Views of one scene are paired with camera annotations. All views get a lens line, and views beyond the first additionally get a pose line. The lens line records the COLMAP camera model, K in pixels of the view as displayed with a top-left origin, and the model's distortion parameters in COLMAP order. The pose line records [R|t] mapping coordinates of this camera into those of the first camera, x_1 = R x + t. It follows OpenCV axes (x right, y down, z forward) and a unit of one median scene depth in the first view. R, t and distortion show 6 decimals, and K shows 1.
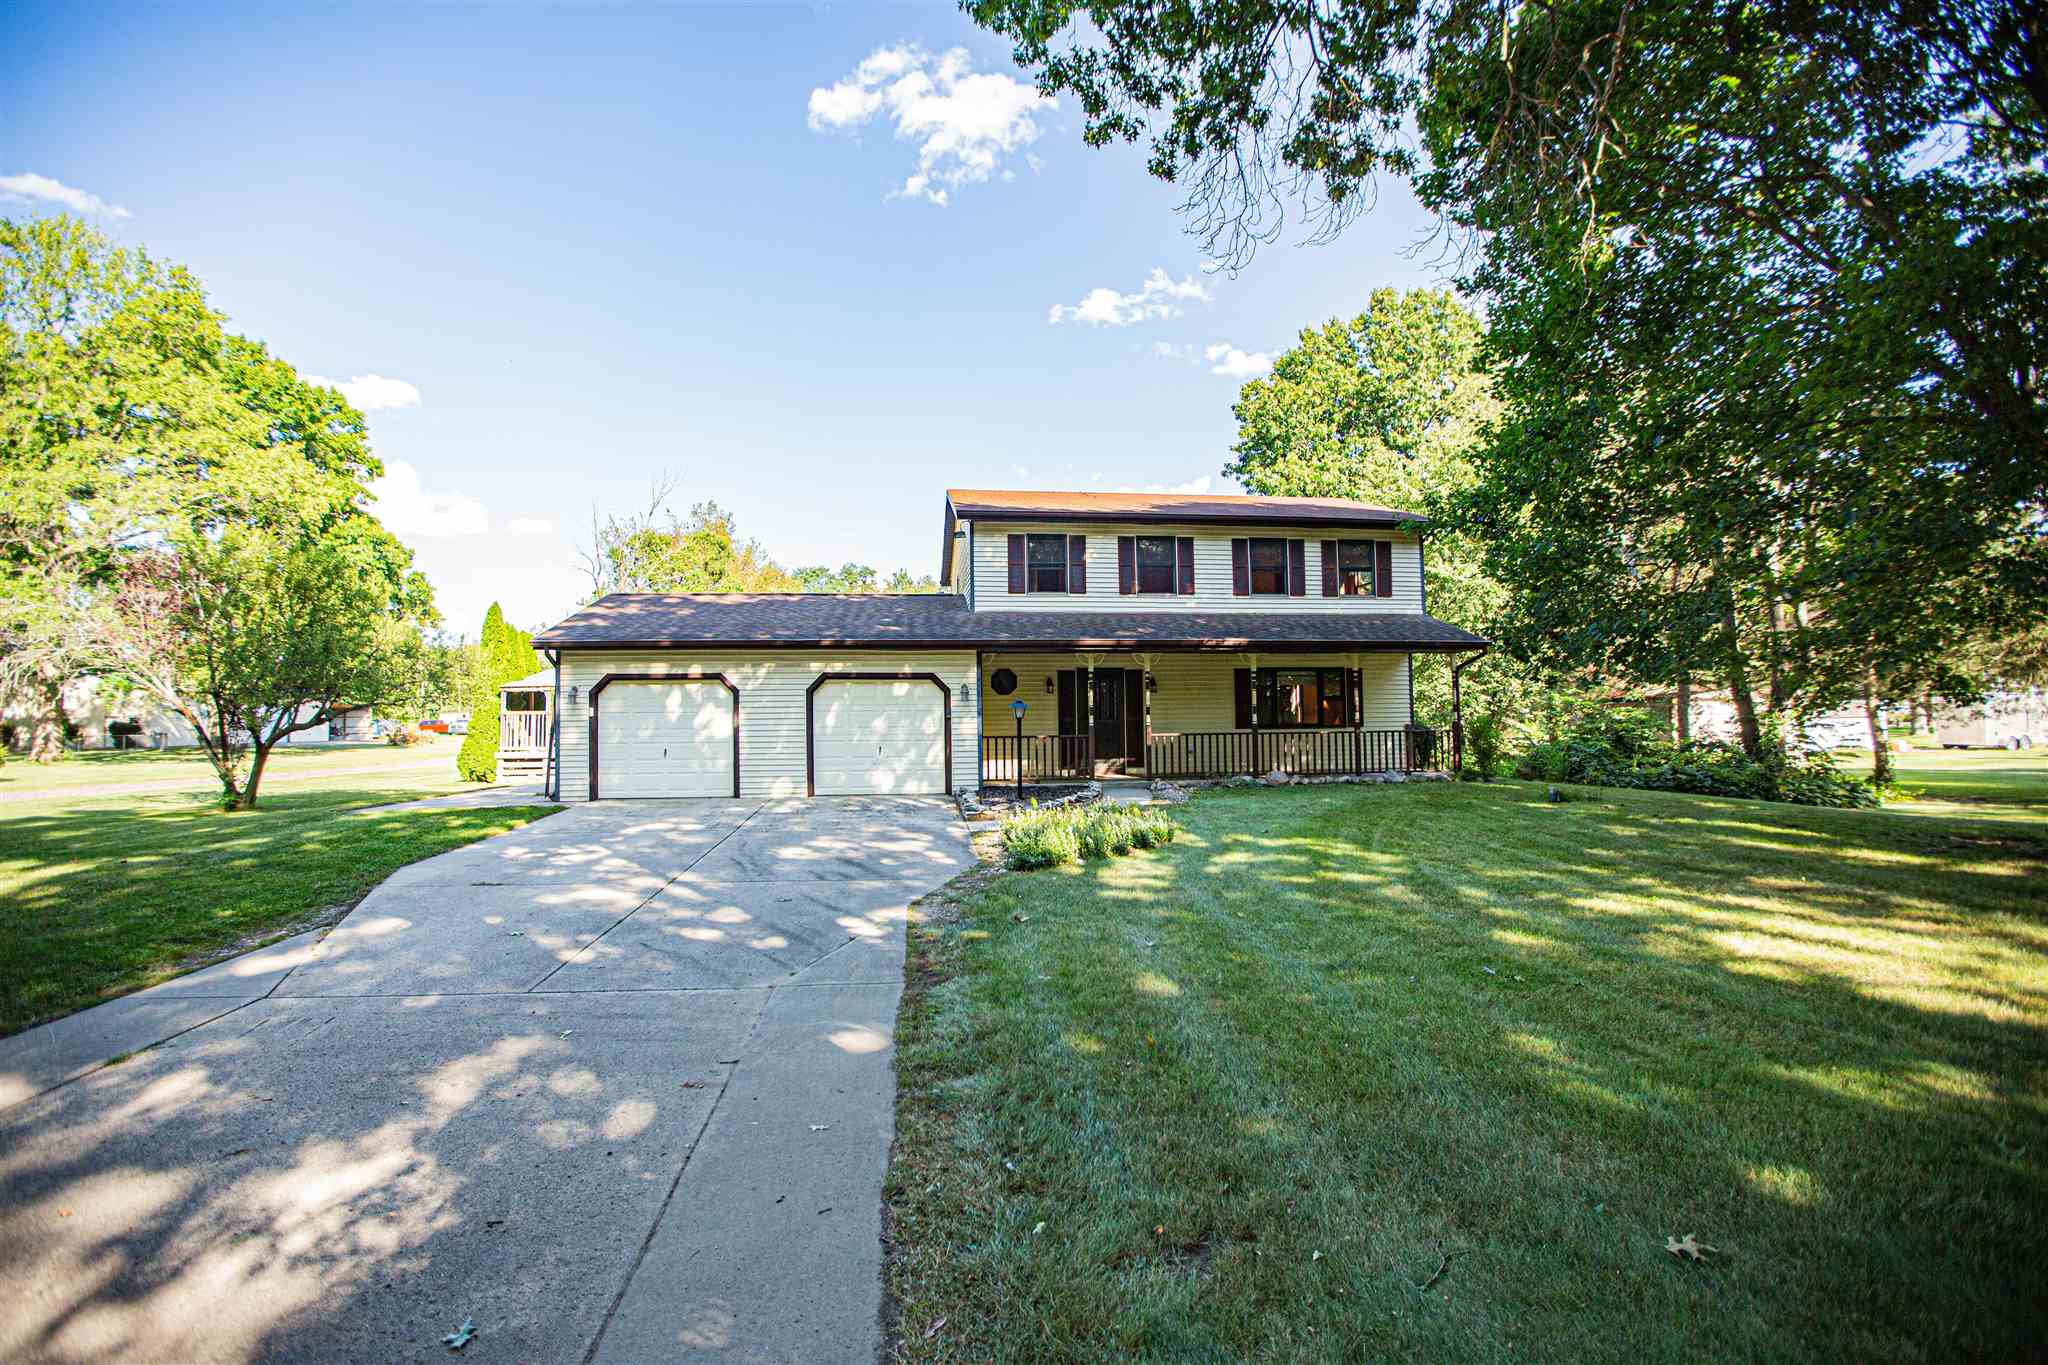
lens RADIAL K [[927.9, 0, 1025.7], [0, 927.9, 679.4], [0, 0, 1]] dist [-0.052468, 0.018234]
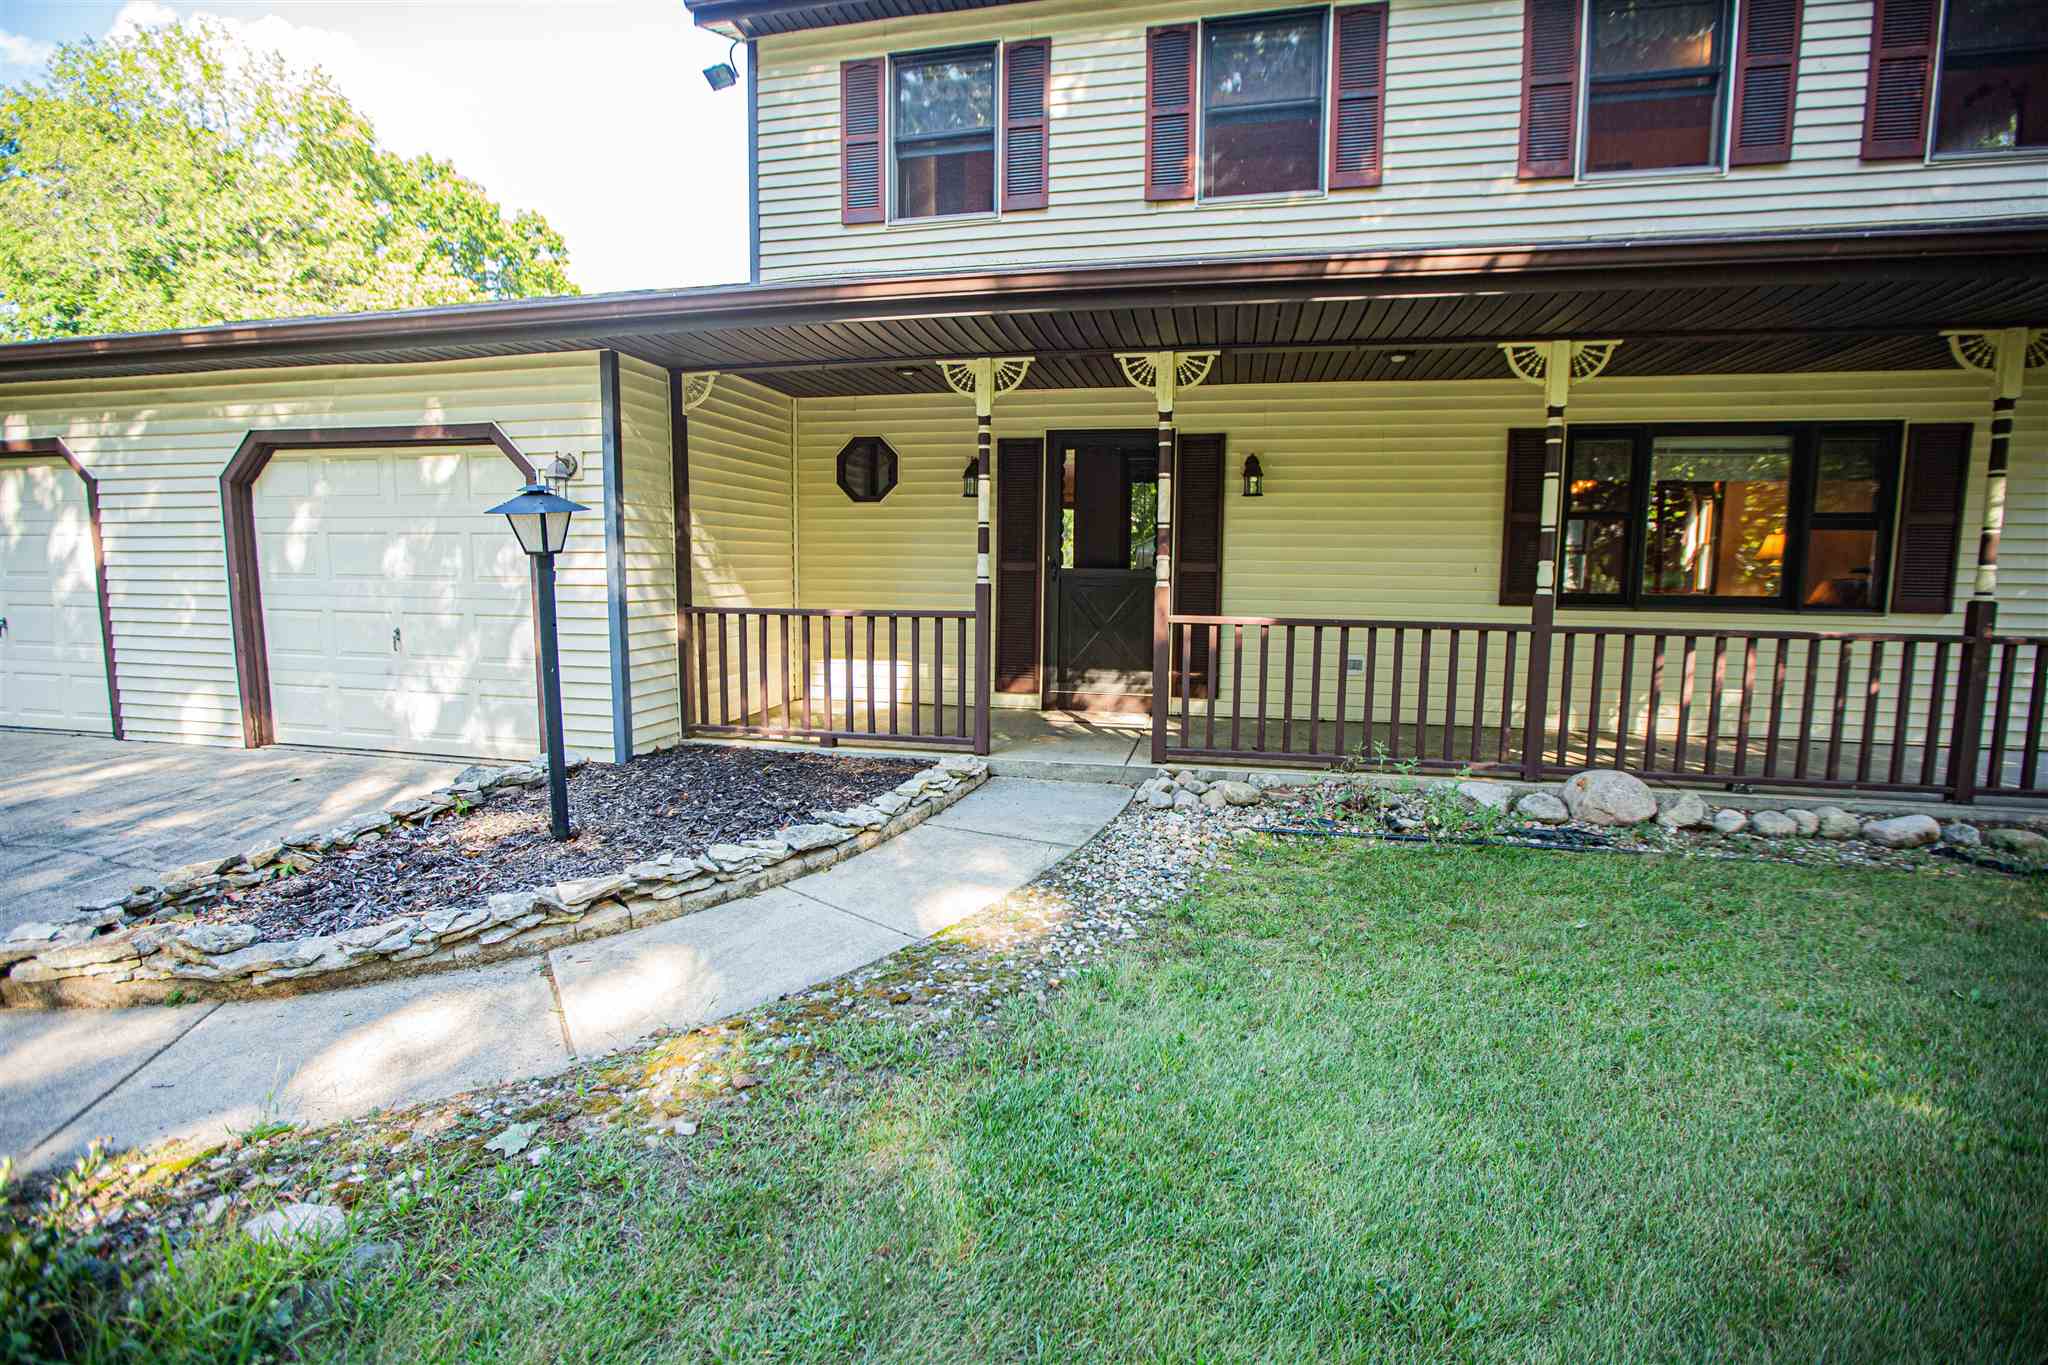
lens RADIAL K [[927.9, 0, 1017.2], [0, 927.9, 680.7], [0, 0, 1]] dist [-0.052468, 0.018234]
pose [[0.942402, 0.060305, -0.329001, 0.177171], [-0.006170, 0.986580, 0.163163, 0.027440], [0.334425, -0.151735, 0.930127, 0.638174]]
